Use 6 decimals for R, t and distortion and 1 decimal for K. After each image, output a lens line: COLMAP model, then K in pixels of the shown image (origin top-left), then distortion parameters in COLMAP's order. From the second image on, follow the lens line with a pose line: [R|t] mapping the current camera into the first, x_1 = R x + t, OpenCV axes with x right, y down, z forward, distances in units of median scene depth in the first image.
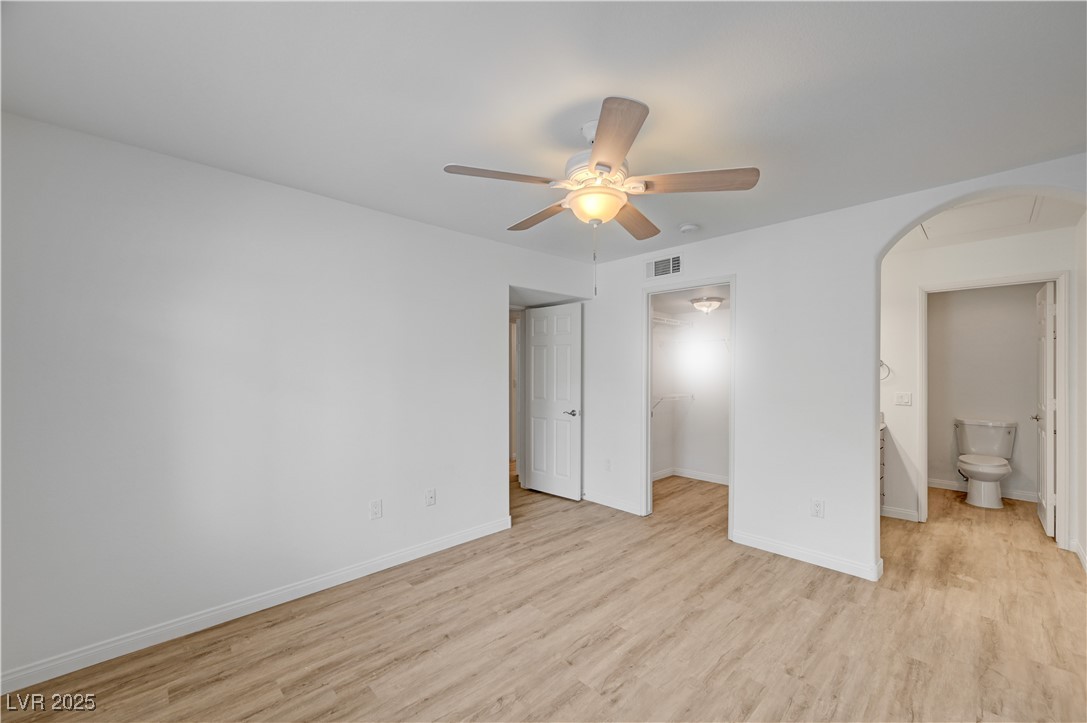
lens RADIAL K [[436.5, 0, 548.6], [0, 436.5, 370.9], [0, 0, 1]] dist [0.003002, 0.000255]
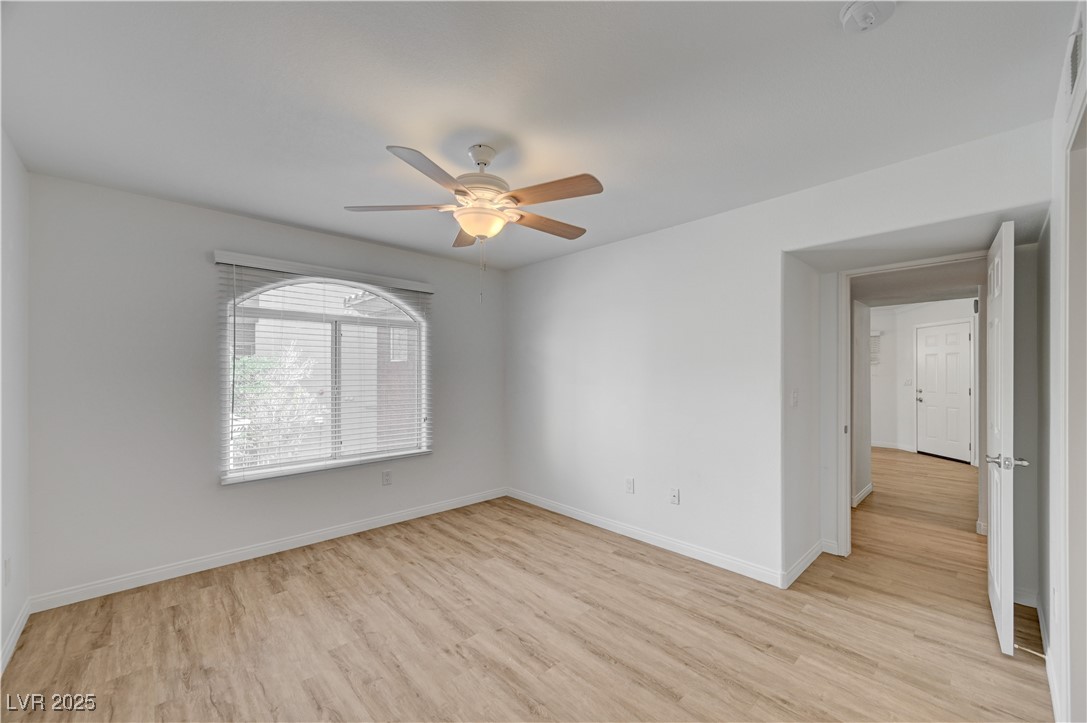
lens RADIAL K [[436.5, 0, 548.6], [0, 436.5, 370.9], [0, 0, 1]] dist [0.003002, 0.000255]
pose [[-0.029728, 0.001185, -0.999557, 0.917743], [0.003928, 0.999992, 0.001069, -0.001967], [0.999550, -0.003894, -0.029732, 0.909857]]
